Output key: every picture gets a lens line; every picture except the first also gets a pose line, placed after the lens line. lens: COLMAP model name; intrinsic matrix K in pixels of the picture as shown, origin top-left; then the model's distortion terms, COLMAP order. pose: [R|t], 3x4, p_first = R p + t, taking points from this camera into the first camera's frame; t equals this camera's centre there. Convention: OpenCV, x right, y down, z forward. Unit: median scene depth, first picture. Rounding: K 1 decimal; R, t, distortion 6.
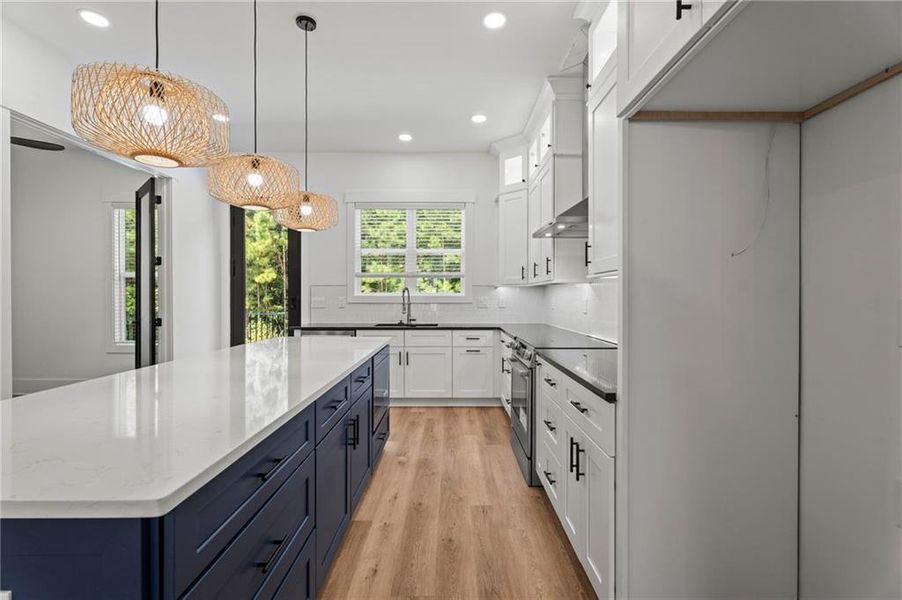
lens RADIAL K [[410.3, 0, 451.9], [0, 410.3, 297.1], [0, 0, 1]] dist [0.002431, 0.000576]
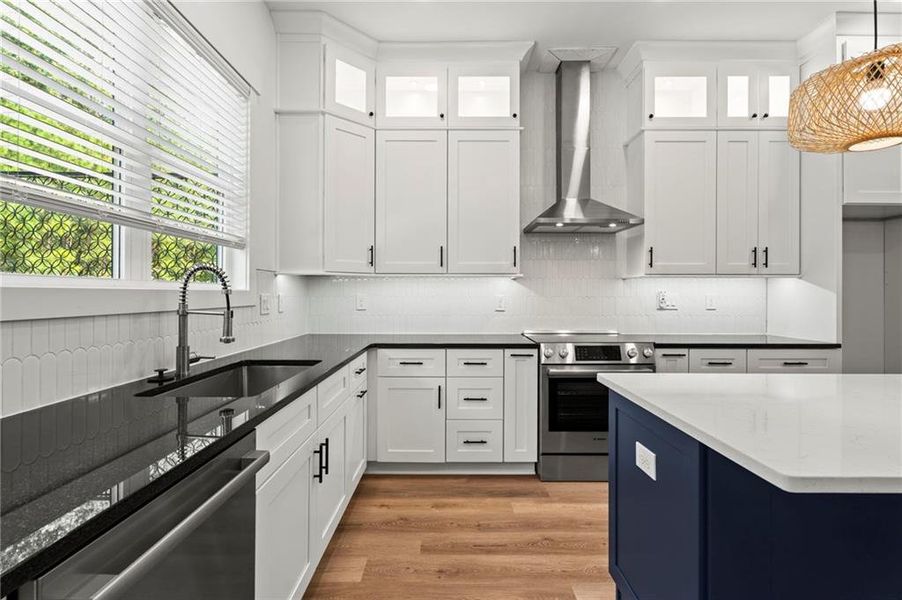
lens RADIAL K [[410.3, 0, 451.9], [0, 410.3, 297.1], [0, 0, 1]] dist [0.002431, 0.000576]
pose [[0.002657, -0.001935, 0.999995, -0.474543], [-0.001151, 0.999997, 0.001938, 0.004720], [-0.999996, -0.001156, 0.002655, 0.871102]]
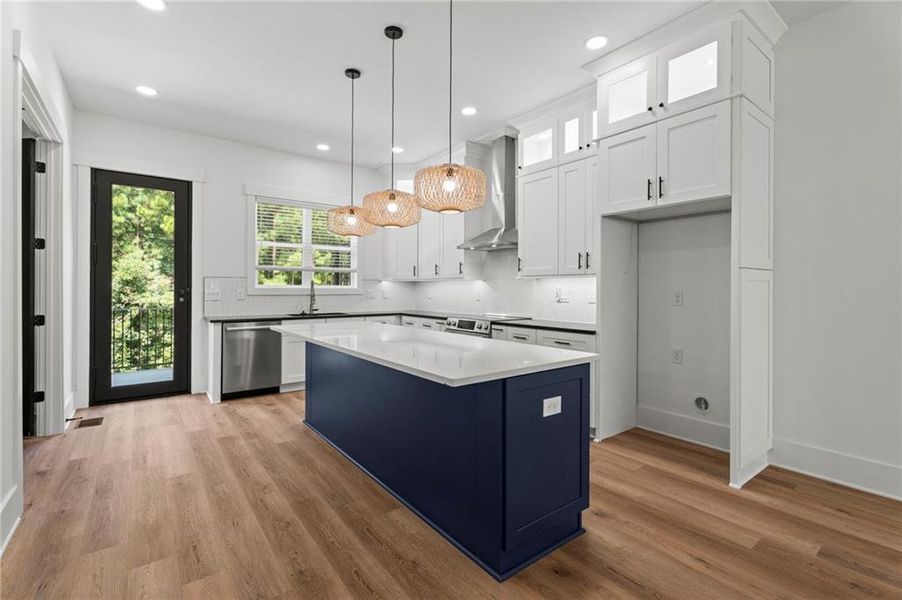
lens RADIAL K [[409.2, 0, 453.5], [0, 409.2, 291.3], [0, 0, 1]] dist [0.001314, 0.000069]
pose [[0.793988, -0.002806, 0.607927, -0.518611], [-0.001077, 0.999981, 0.006021, -0.001379], [-0.607932, -0.005435, 0.793970, -0.111353]]
